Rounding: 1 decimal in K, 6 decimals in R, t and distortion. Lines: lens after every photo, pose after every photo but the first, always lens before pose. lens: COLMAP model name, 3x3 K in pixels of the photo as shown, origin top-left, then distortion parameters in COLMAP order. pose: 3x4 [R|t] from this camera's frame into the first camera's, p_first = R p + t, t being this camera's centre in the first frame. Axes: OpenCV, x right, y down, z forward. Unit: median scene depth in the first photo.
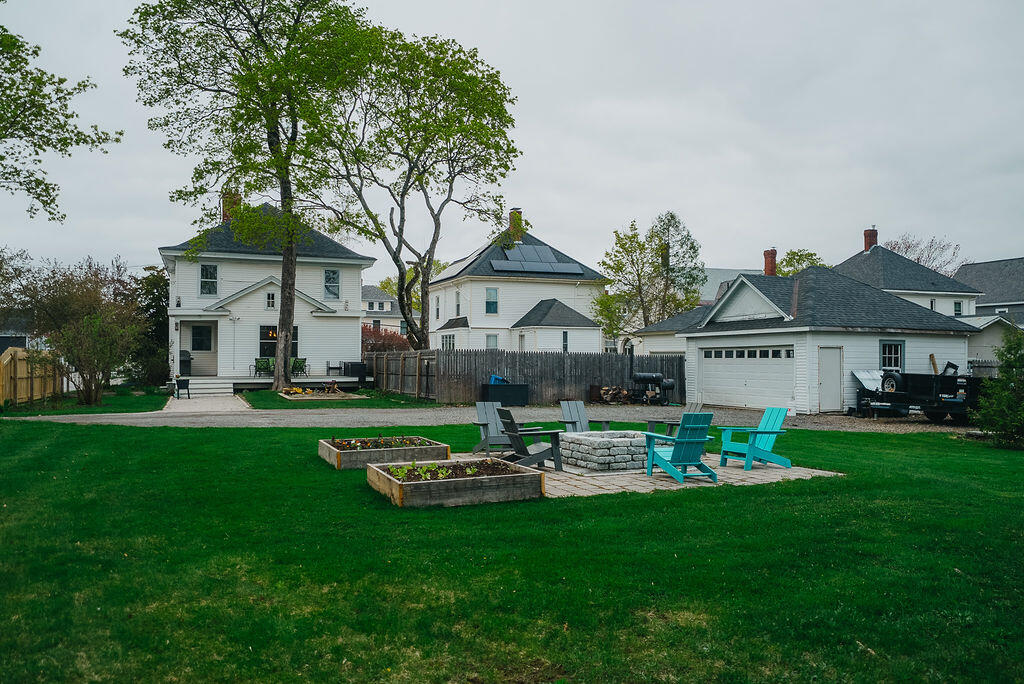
lens RADIAL K [[800.7, 0, 512.6], [0, 800.7, 329.0], [0, 0, 1]] dist [-0.003794, 0.081285]
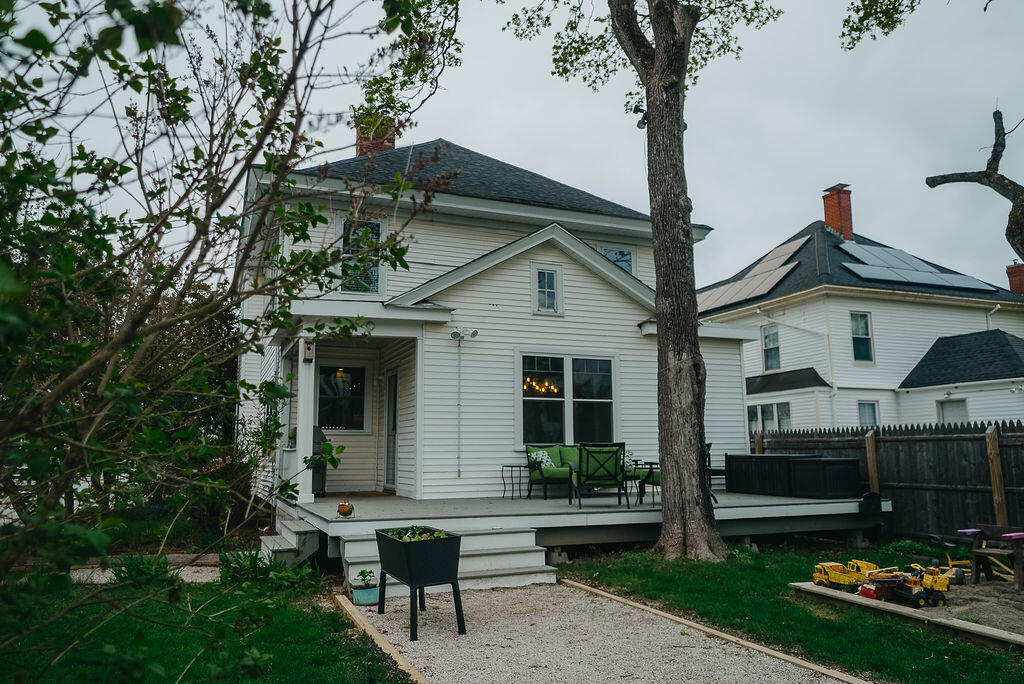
lens RADIAL K [[741.5, 0, 511.4], [0, 741.5, 345.6], [0, 0, 1]] dist [0.040966, -0.000410]
pose [[0.999843, -0.004437, 0.017167, -0.342249], [0.006314, 0.993814, -0.110878, 0.030206], [-0.016569, 0.110969, 0.993686, 0.694525]]
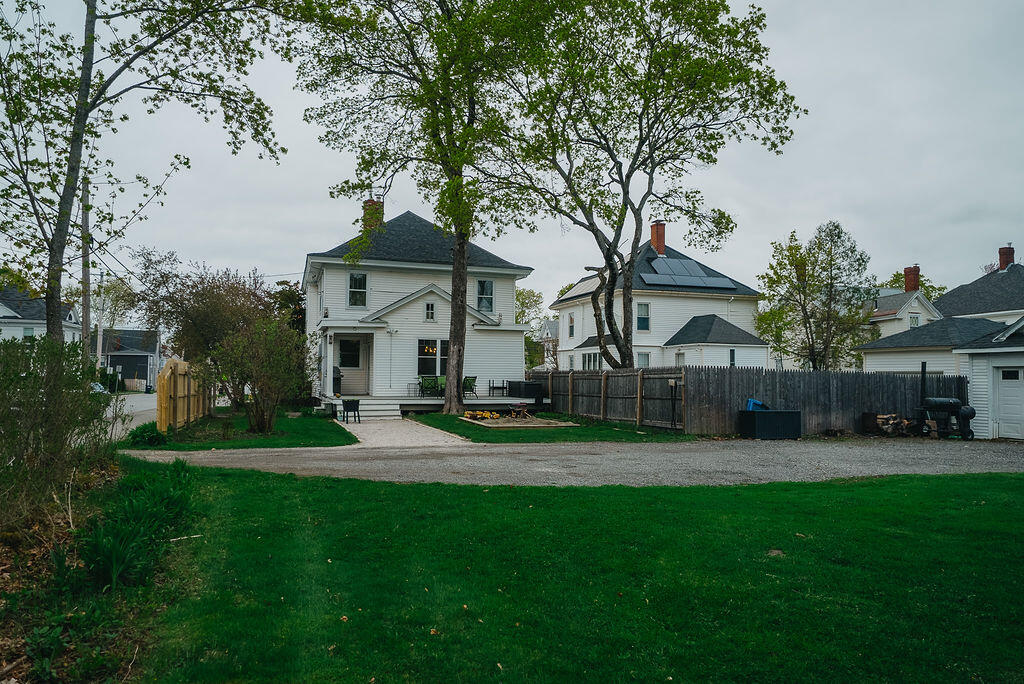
lens RADIAL K [[700.6, 0, 511.7], [0, 700.6, 338.8], [0, 0, 1]] dist [-0.006610, 0.027796]
pose [[0.998497, 0.004516, -0.054621, -0.176923], [-0.005623, 0.999782, -0.020125, 0.010583], [0.054518, 0.020402, 0.998304, 0.235428]]
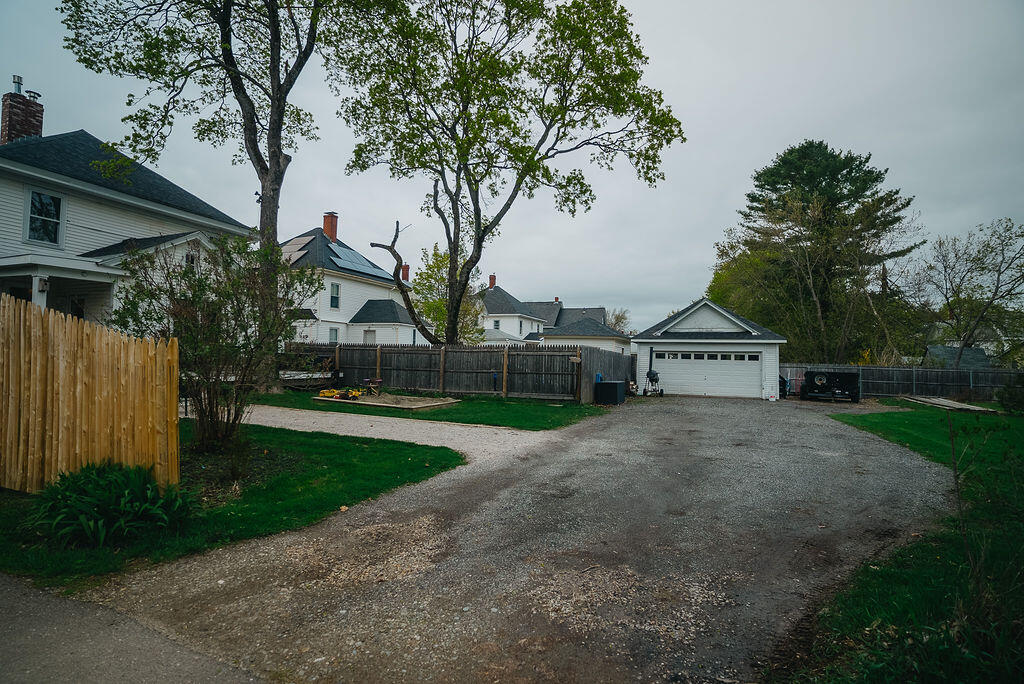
lens RADIAL K [[507.7, 0, 507.5], [0, 507.7, 339.7], [0, 0, 1]] dist [-0.077638, 0.034572]
pose [[0.690401, 0.043157, 0.722138, -0.446928], [-0.051154, 0.998633, -0.010774, 0.022478], [-0.721616, -0.029502, 0.691665, 0.513364]]
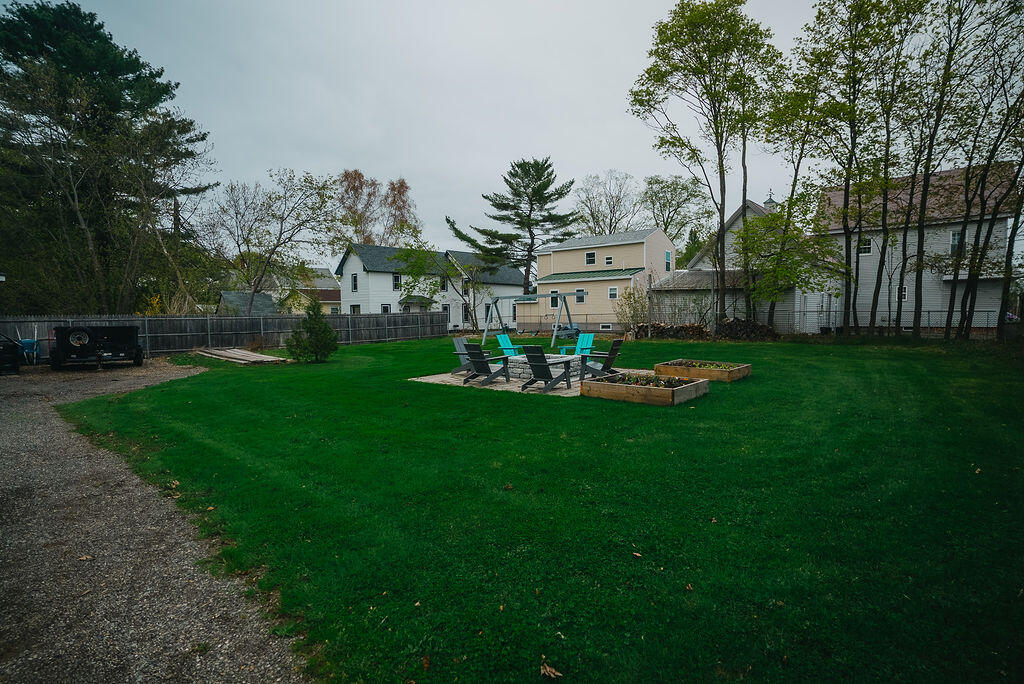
lens RADIAL K [[507.7, 0, 507.5], [0, 507.7, 339.7], [0, 0, 1]] dist [-0.077638, 0.034572]
pose [[-0.447827, -0.044077, 0.893033, -0.232851], [-0.024269, 0.999015, 0.037138, 0.022516], [-0.893791, -0.005042, -0.448456, 0.520572]]
